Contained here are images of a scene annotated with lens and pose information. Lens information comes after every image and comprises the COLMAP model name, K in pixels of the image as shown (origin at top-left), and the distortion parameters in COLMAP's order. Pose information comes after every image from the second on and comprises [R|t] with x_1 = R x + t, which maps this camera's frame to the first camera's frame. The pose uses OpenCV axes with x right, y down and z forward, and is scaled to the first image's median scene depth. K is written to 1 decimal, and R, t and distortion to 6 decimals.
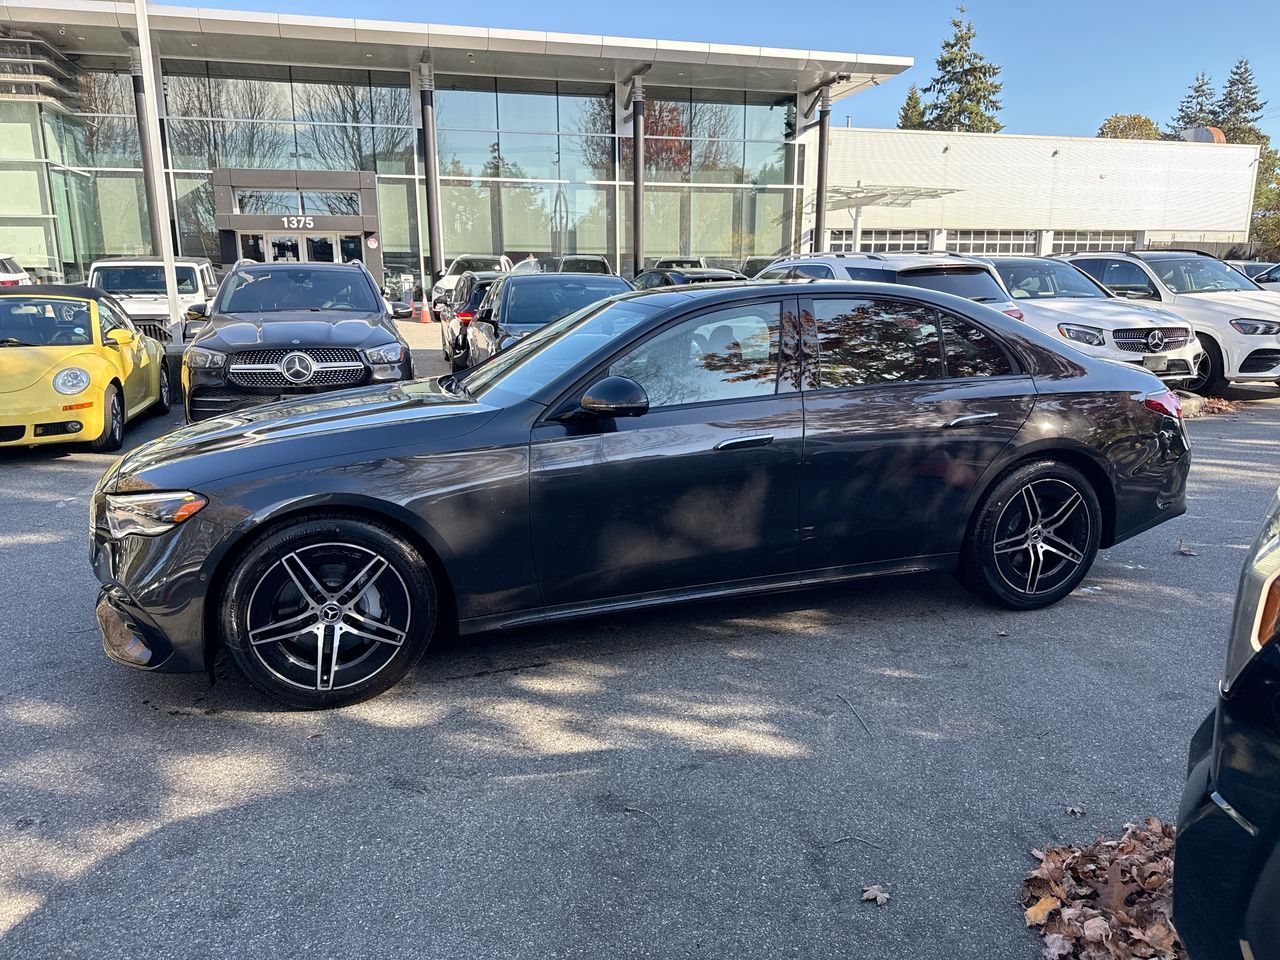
lens RADIAL K [[902.3, 0, 640.0], [0, 902.3, 480.0], [0, 0, 1]] dist [0.010085, -0.015450]
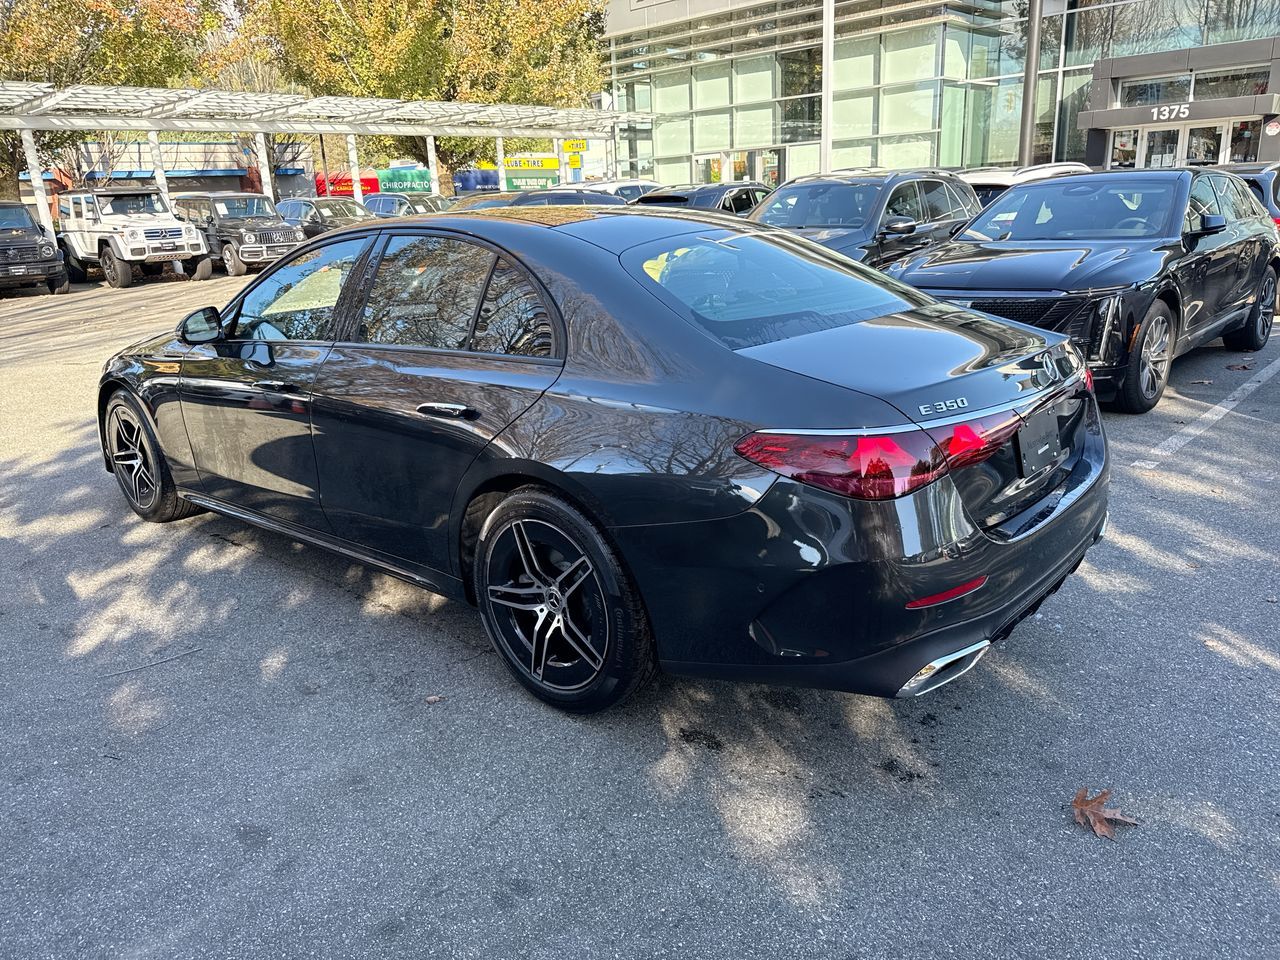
lens RADIAL K [[902.3, 0, 640.0], [0, 902.3, 480.0], [0, 0, 1]] dist [0.010085, -0.015450]
pose [[0.515599, 0.233812, -0.824312, 1.388595], [-0.147575, 0.971904, 0.183369, -0.216405], [0.844026, 0.027103, 0.535617, 0.974992]]
